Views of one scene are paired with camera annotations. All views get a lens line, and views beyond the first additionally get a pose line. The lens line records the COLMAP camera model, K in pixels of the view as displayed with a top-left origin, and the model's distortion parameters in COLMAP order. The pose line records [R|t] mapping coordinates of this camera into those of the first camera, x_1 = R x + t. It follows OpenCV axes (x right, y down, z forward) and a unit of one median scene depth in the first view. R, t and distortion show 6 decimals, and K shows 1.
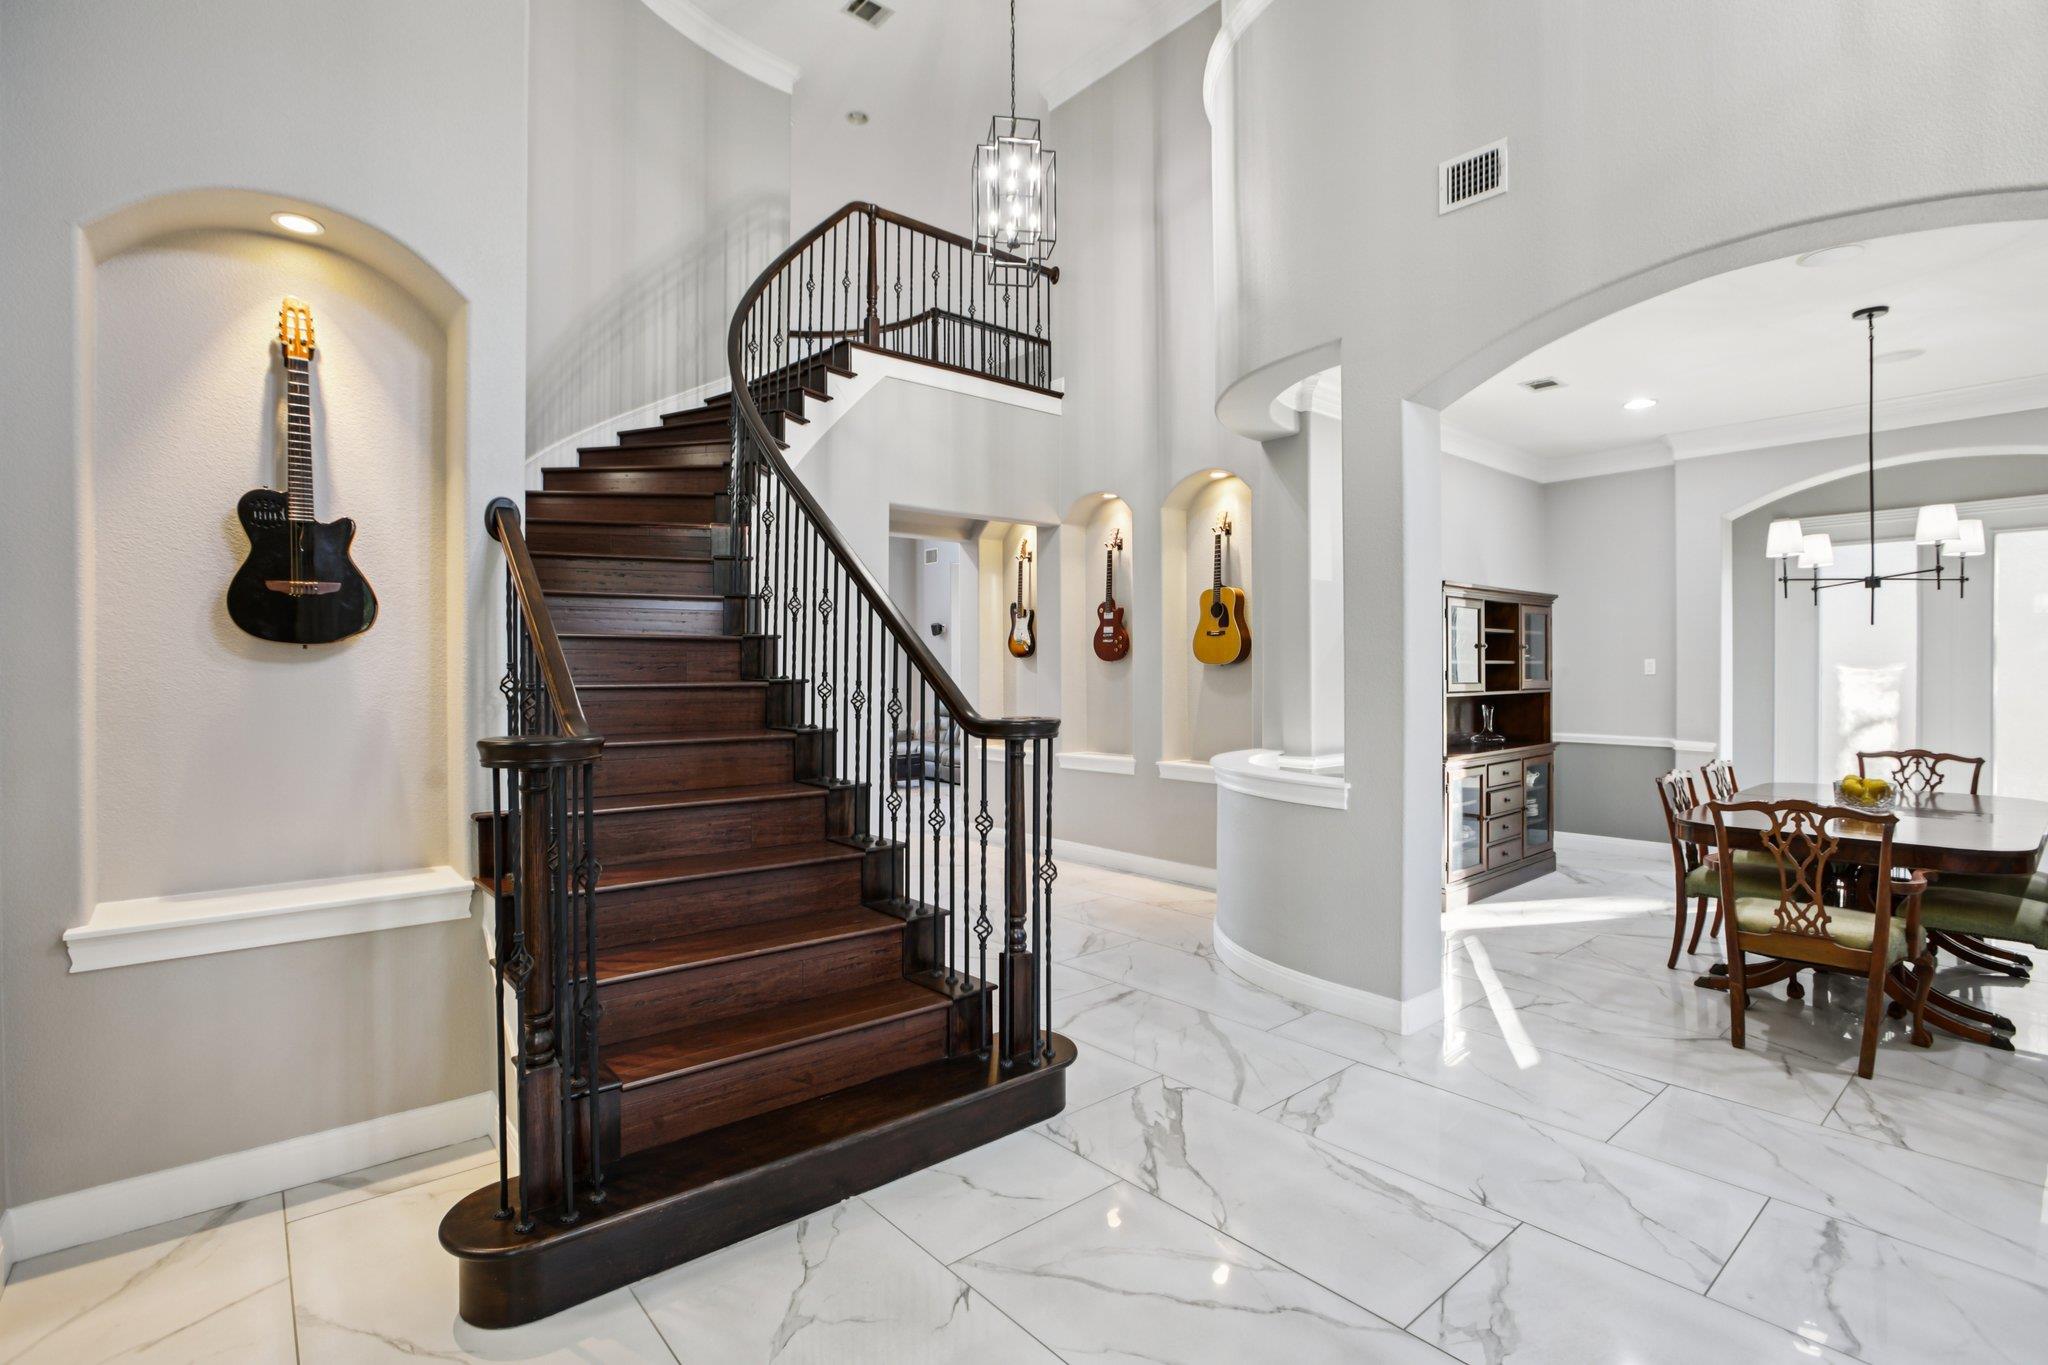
lens RADIAL K [[965.8, 0, 1015.3], [0, 965.8, 679.1], [0, 0, 1]] dist [-0.015335, 0.001311]
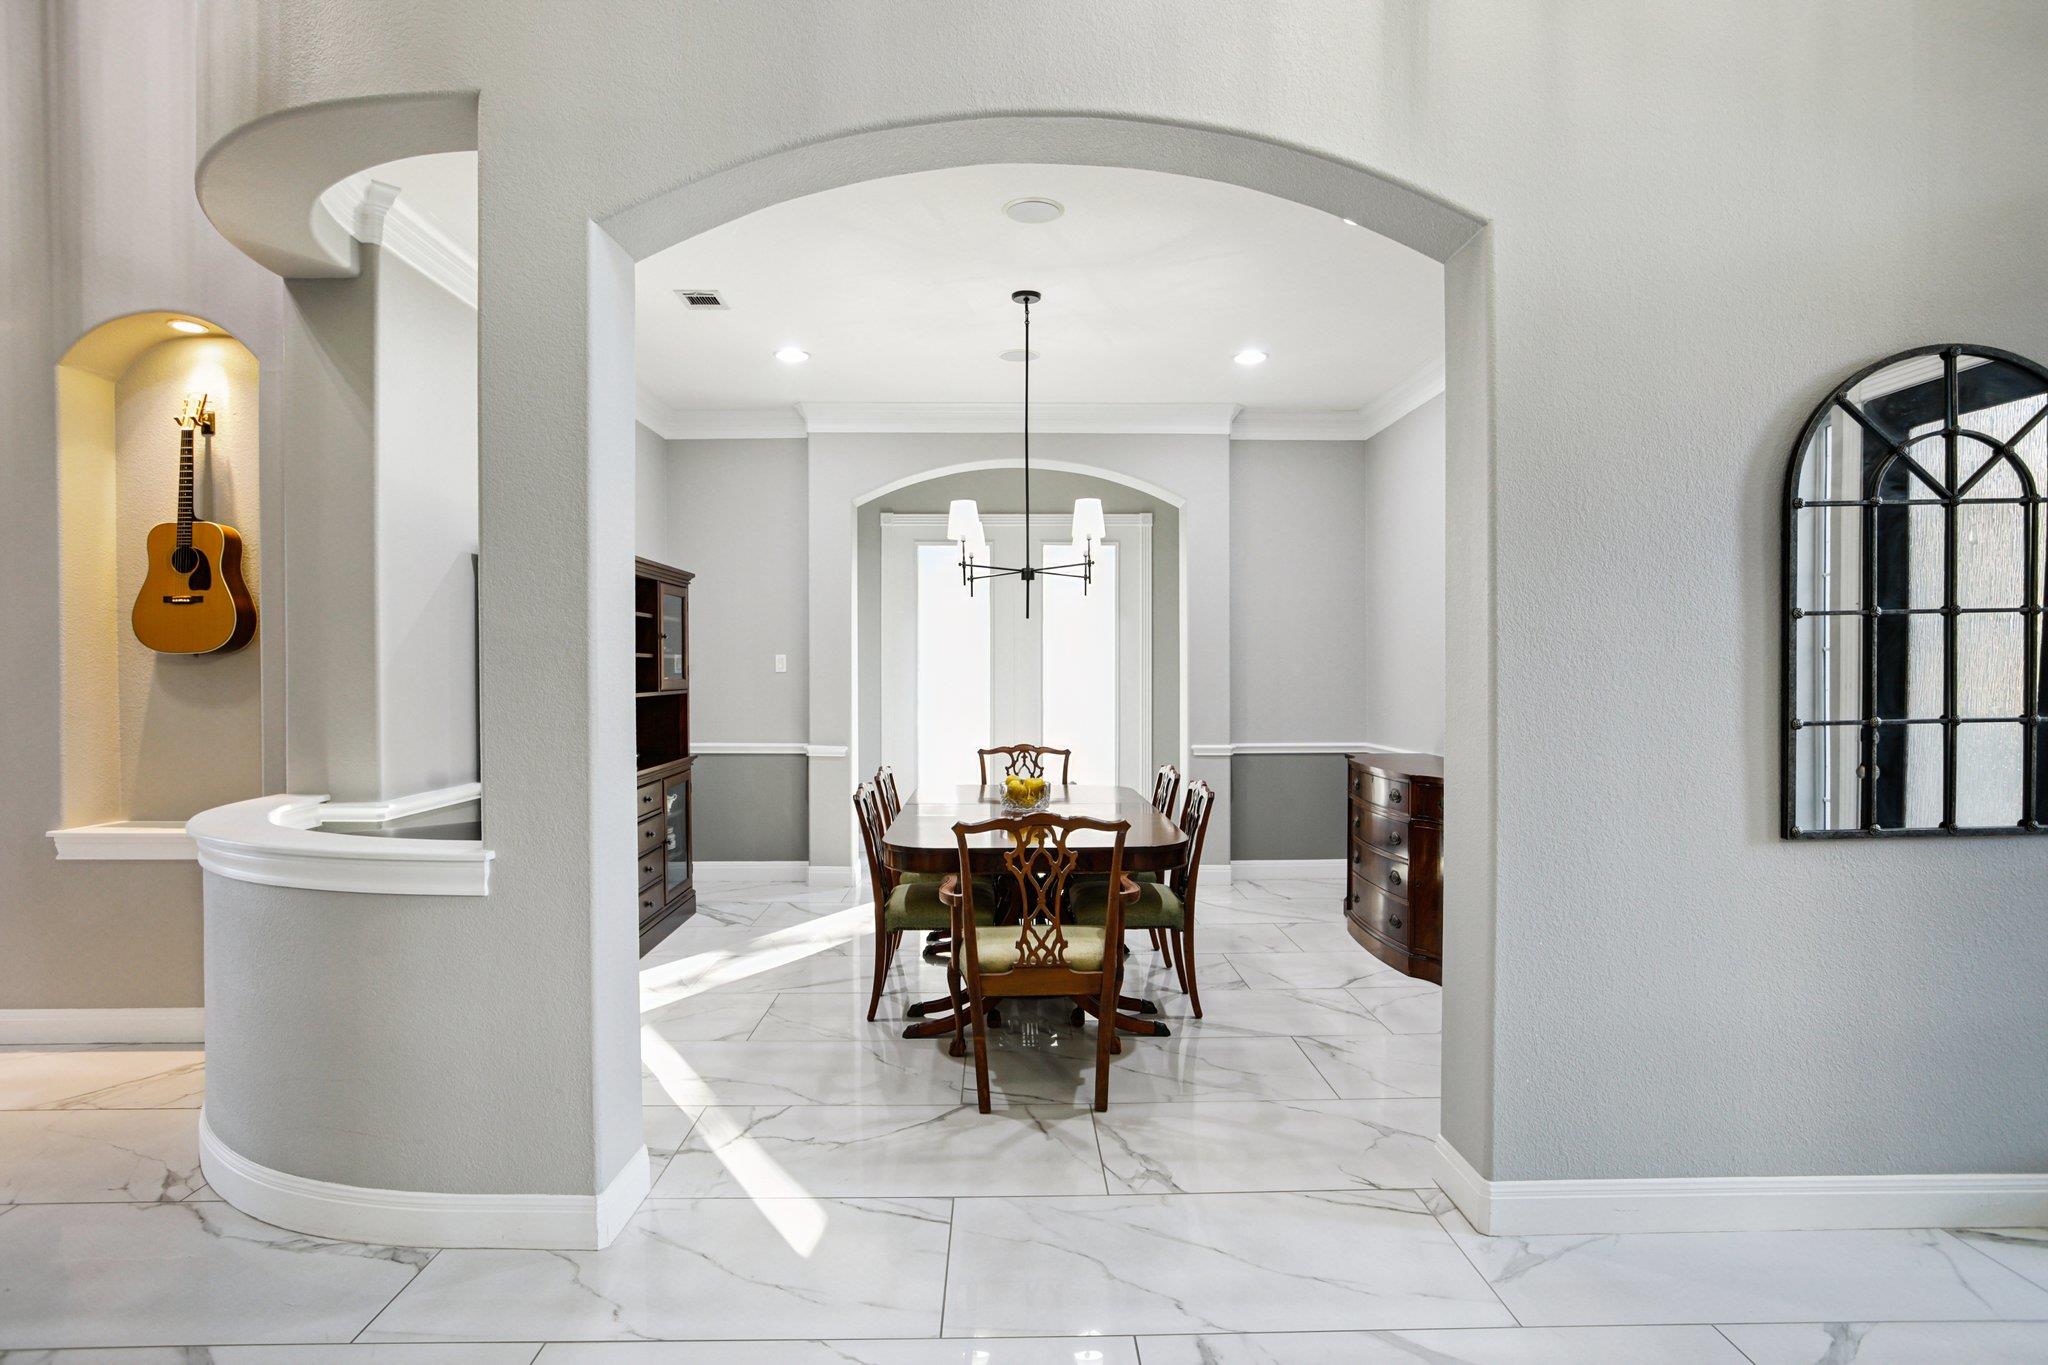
lens RADIAL K [[1087.4, 0, 1027.8], [0, 1087.4, 685.4], [0, 0, 1]] dist [-0.058041, 0.037372]
pose [[0.623601, -0.006672, 0.781715, 0.029962], [0.003961, 0.999978, 0.005375, 0.004085], [-0.781733, -0.000255, 0.623613, 0.261148]]
